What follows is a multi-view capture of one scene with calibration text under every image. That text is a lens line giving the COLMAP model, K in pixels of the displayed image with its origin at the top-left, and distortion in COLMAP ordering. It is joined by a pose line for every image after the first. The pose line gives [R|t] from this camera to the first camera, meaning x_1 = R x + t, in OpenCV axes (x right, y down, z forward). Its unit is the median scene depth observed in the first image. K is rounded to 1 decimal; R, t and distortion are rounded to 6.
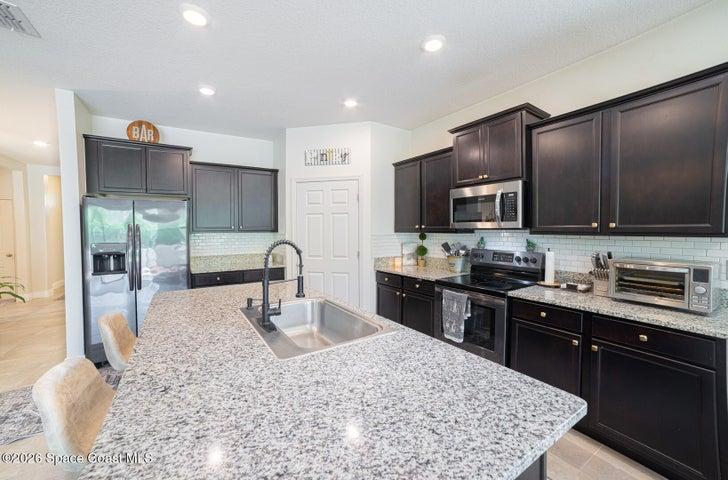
lens RADIAL K [[290.0, 0, 367.3], [0, 290.0, 236.5], [0, 0, 1]] dist [-0.010842, 0.000876]
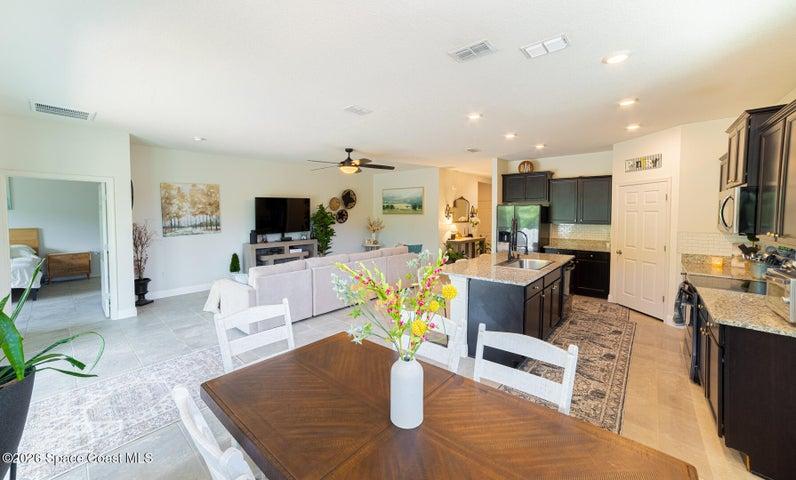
lens RADIAL K [[309.5, 0, 388.2], [0, 309.5, 225.0], [0, 0, 1]] dist [-0.022365, -0.000042]
pose [[0.270210, 0.045451, -0.961728, 0.898904], [-0.029234, 0.998812, 0.038989, -0.048057], [0.962357, 0.017580, 0.271218, -0.372286]]
